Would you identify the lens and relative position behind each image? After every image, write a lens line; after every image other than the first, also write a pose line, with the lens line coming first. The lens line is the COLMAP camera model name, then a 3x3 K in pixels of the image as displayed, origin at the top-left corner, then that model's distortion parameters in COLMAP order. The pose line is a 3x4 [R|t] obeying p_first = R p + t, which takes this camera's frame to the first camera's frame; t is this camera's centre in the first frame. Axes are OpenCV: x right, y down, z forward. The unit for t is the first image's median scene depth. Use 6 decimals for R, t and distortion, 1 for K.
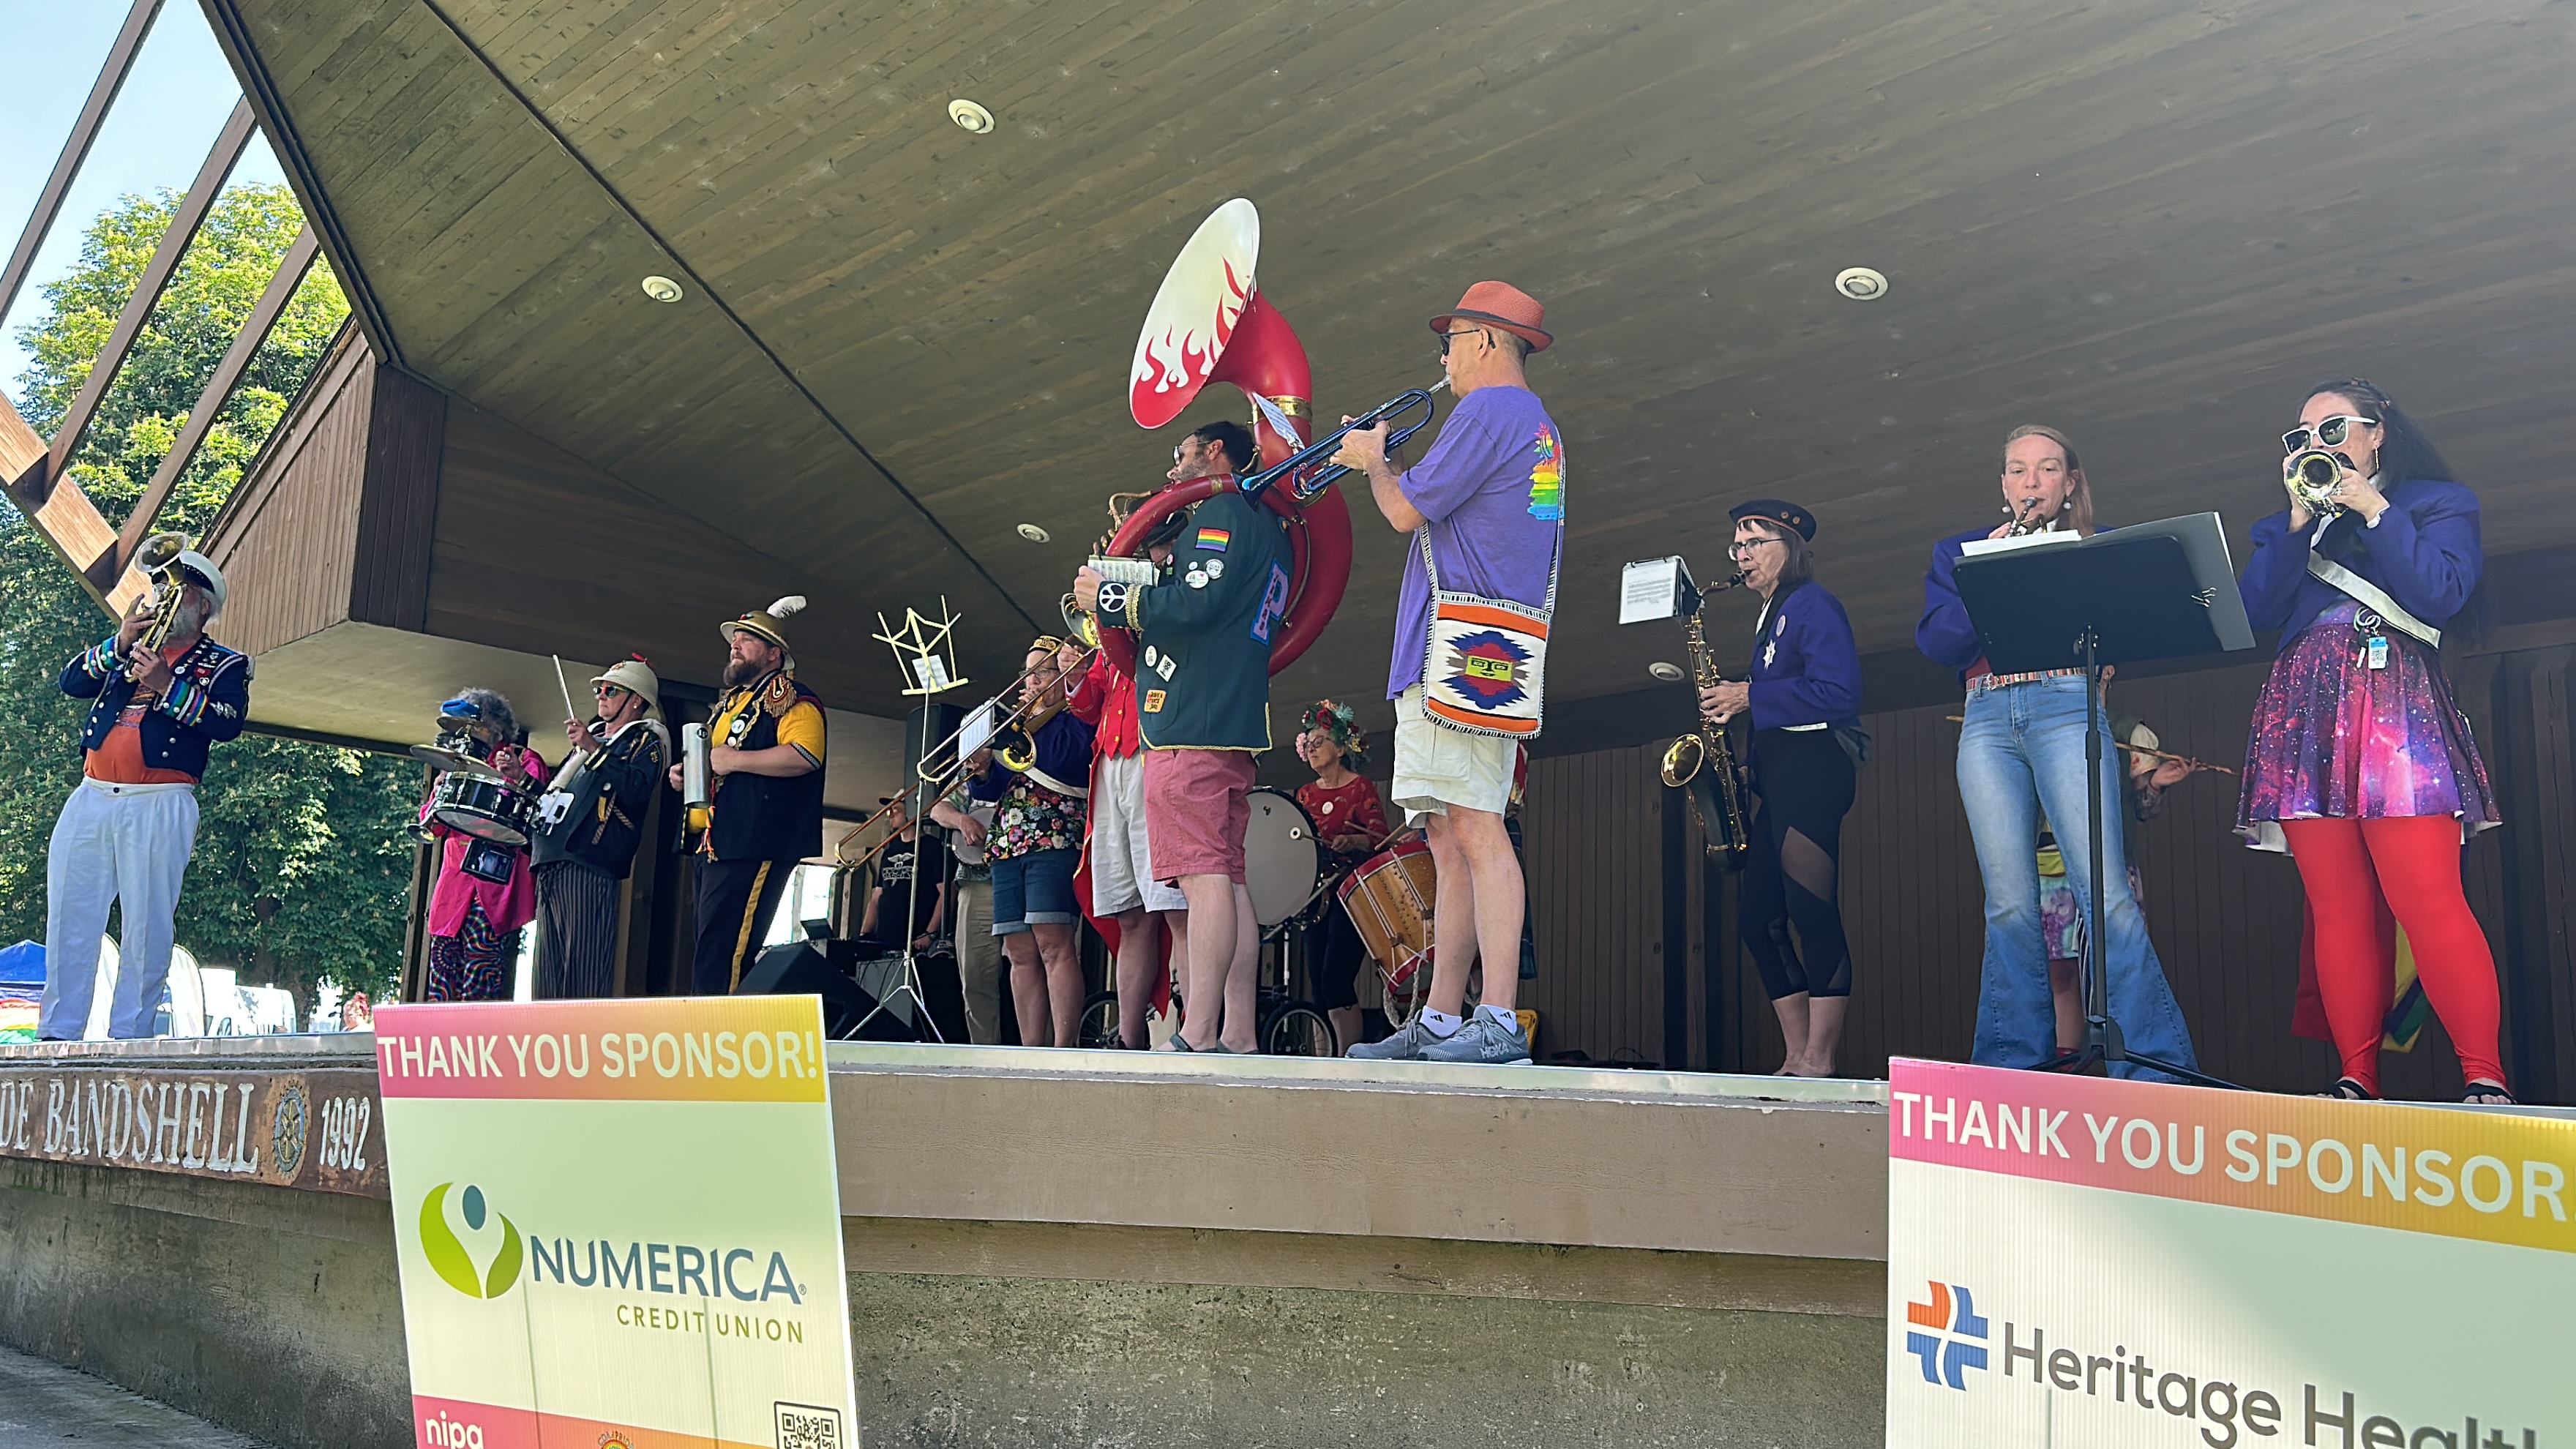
lens RADIAL K [[2192.7, 0, 1295.5], [0, 2192.7, 743.0], [0, 0, 1]] dist [0.186540, -0.396861]
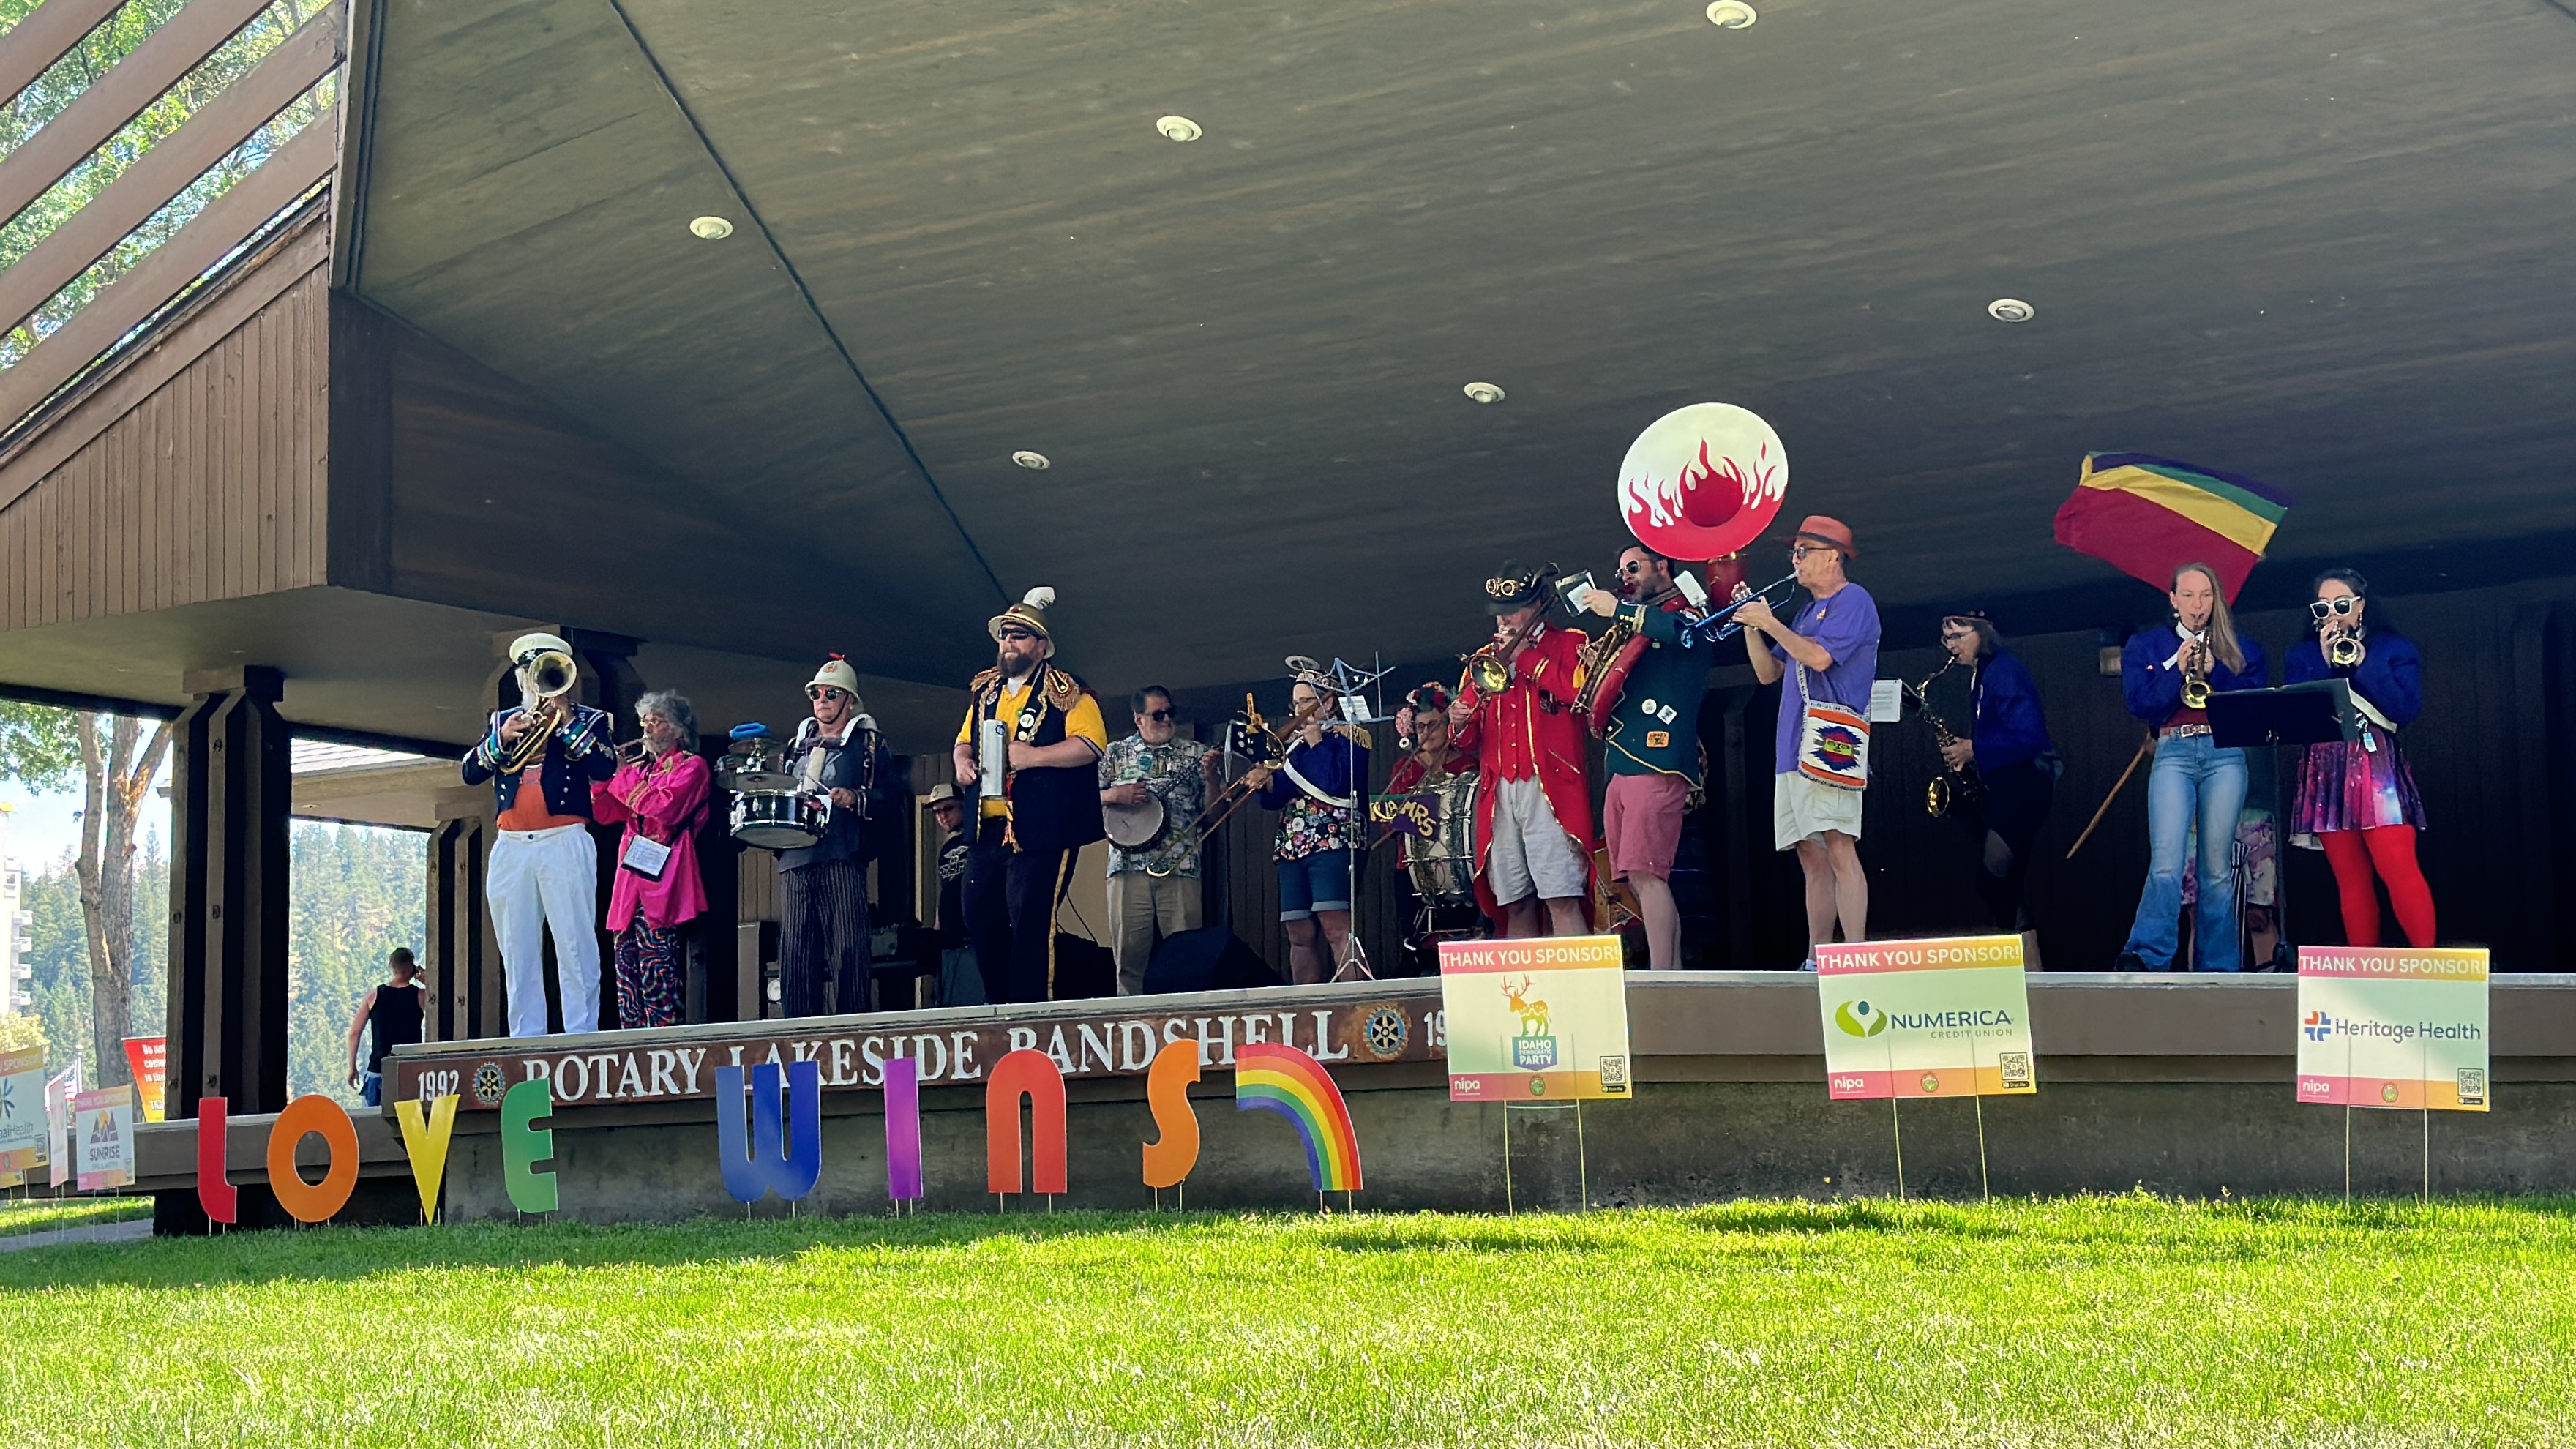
lens RADIAL K [[4545.6, 0, 1291.7], [0, 4545.6, 731.9], [0, 0, 1]] dist [0.112645, 0.127332]
pose [[0.978983, -0.022543, 0.202691, -0.540721], [0.011676, 0.998437, 0.054653, -0.118716], [-0.203606, -0.051138, 0.977716, -1.119622]]
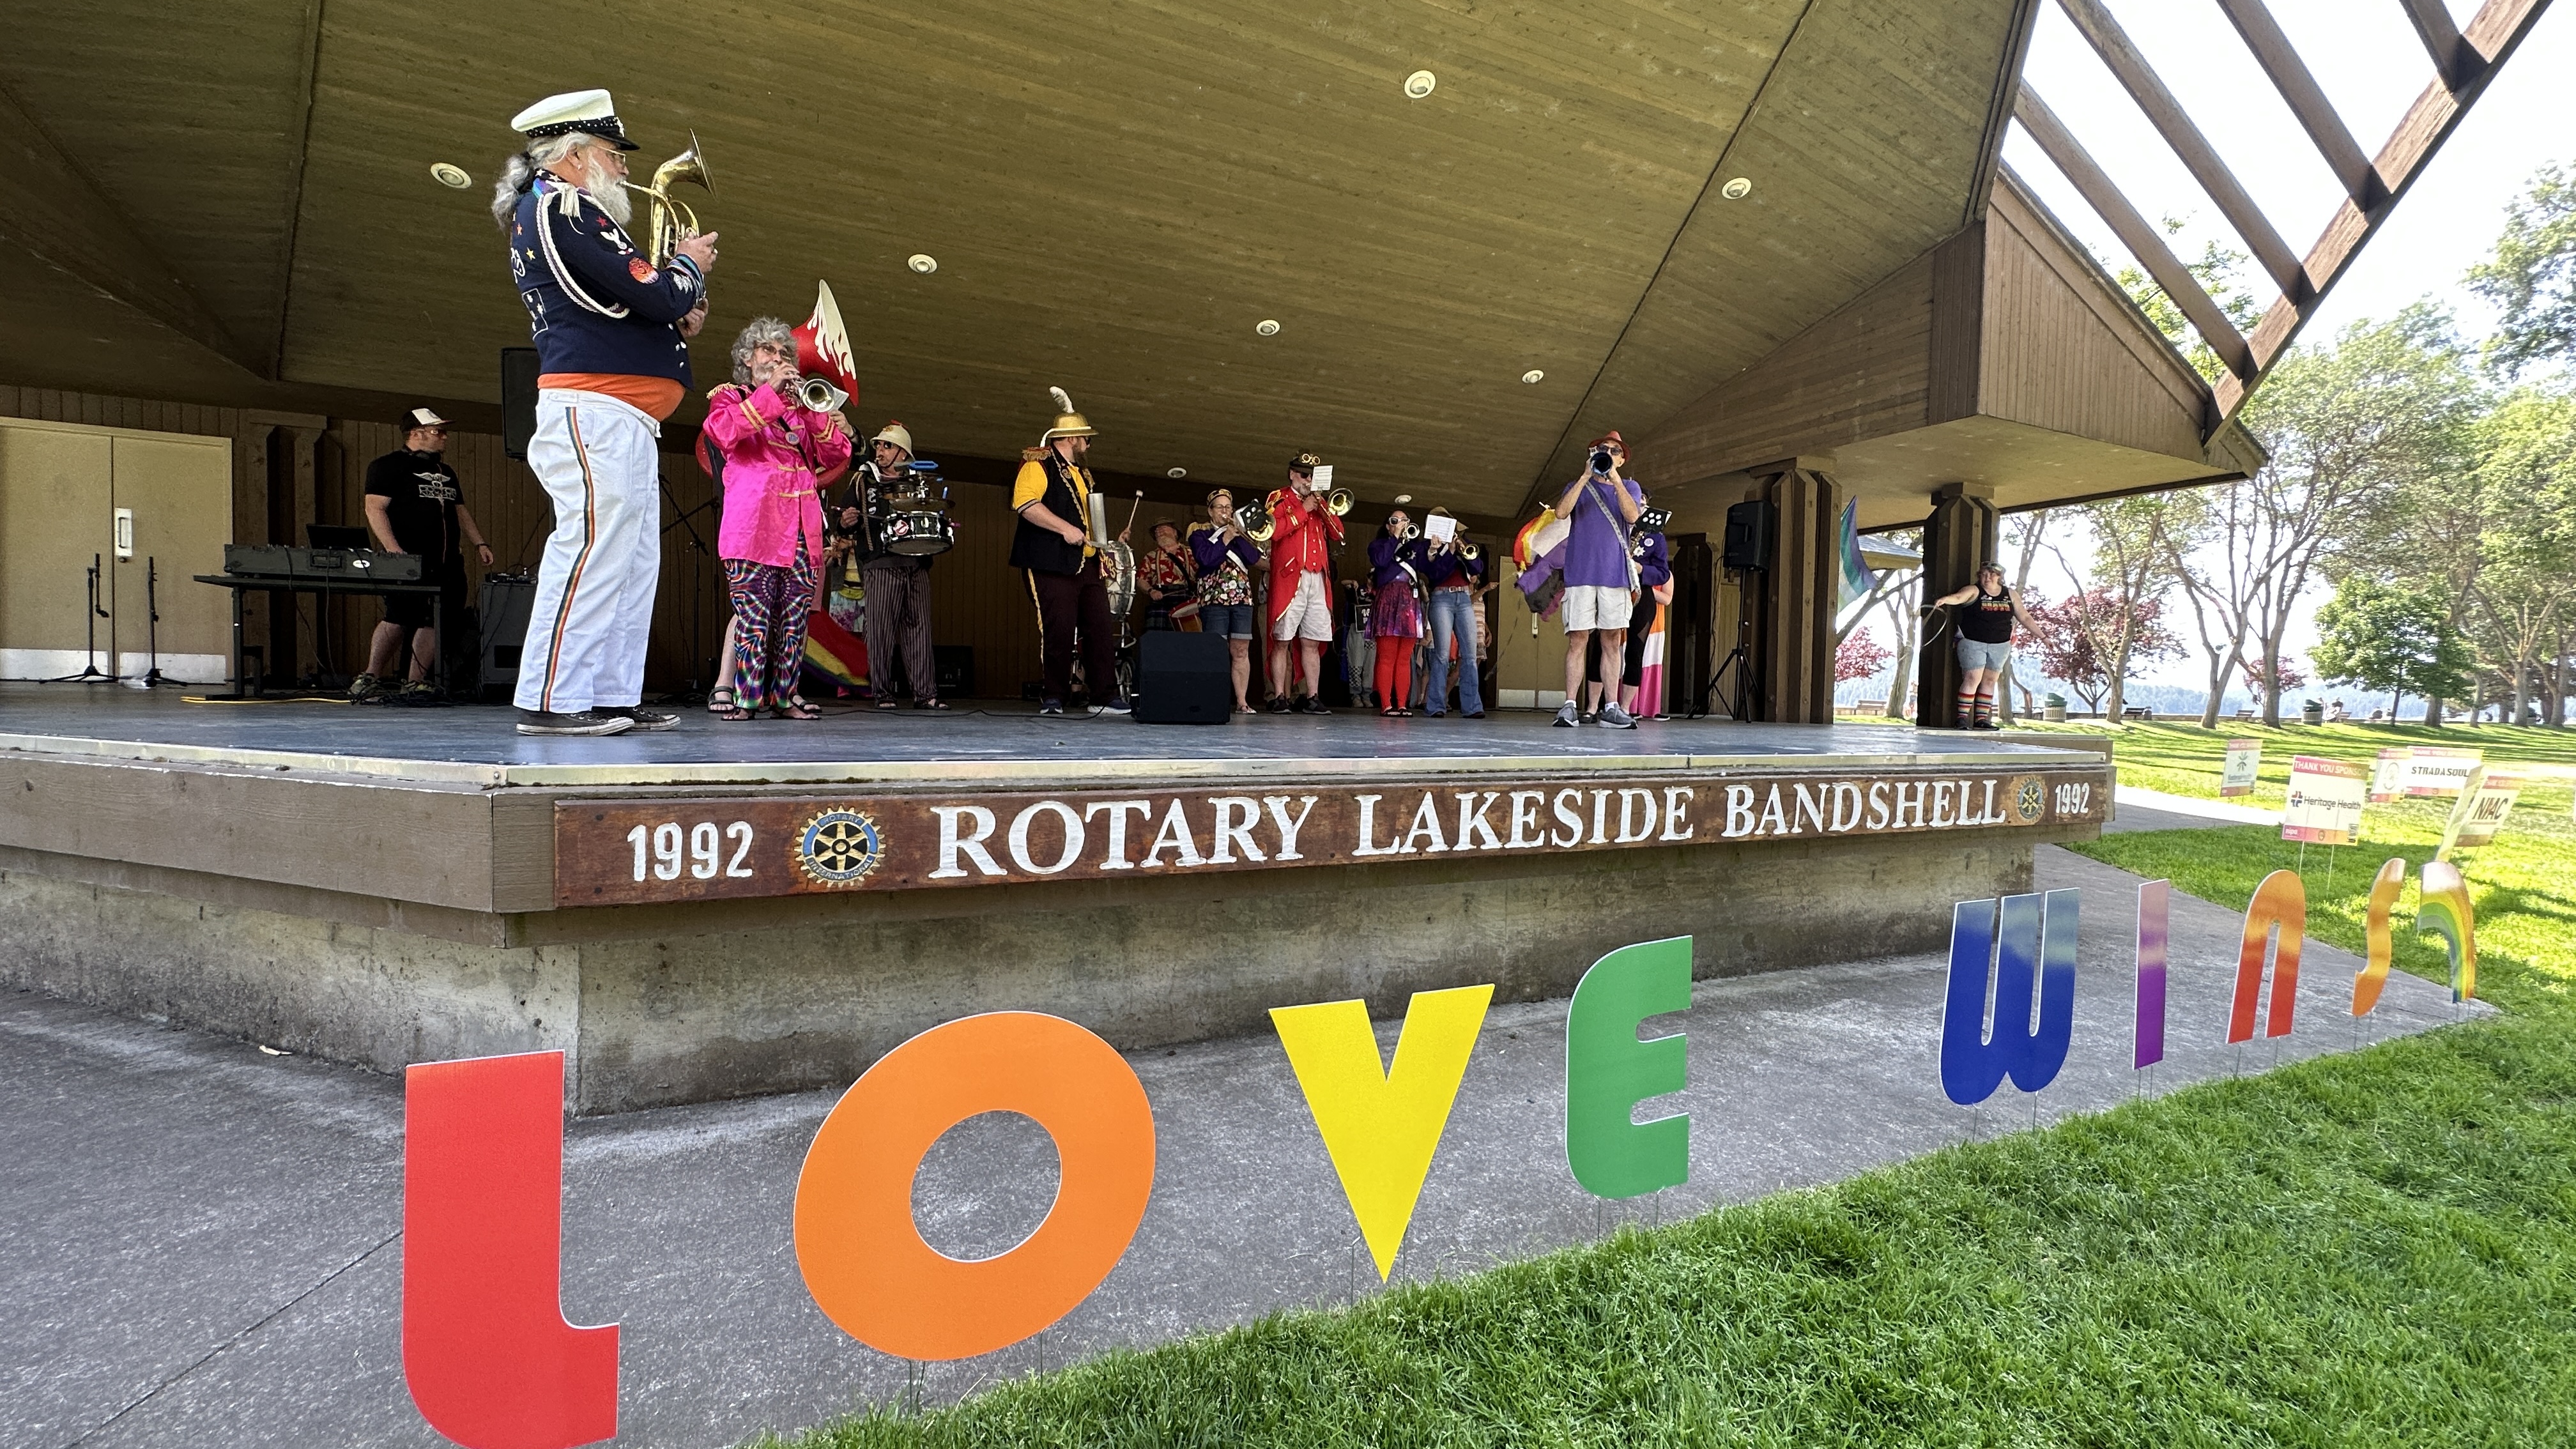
lens RADIAL K [[1025.7, 0, 1285.4], [0, 1025.7, 724.7], [0, 0, 1]] dist [-0.004466, 0.001443]
pose [[0.305197, -0.056349, 0.950621, -0.673883], [-0.179108, 0.977036, 0.115417, 0.049257], [-0.935294, -0.205489, 0.288096, 0.590260]]
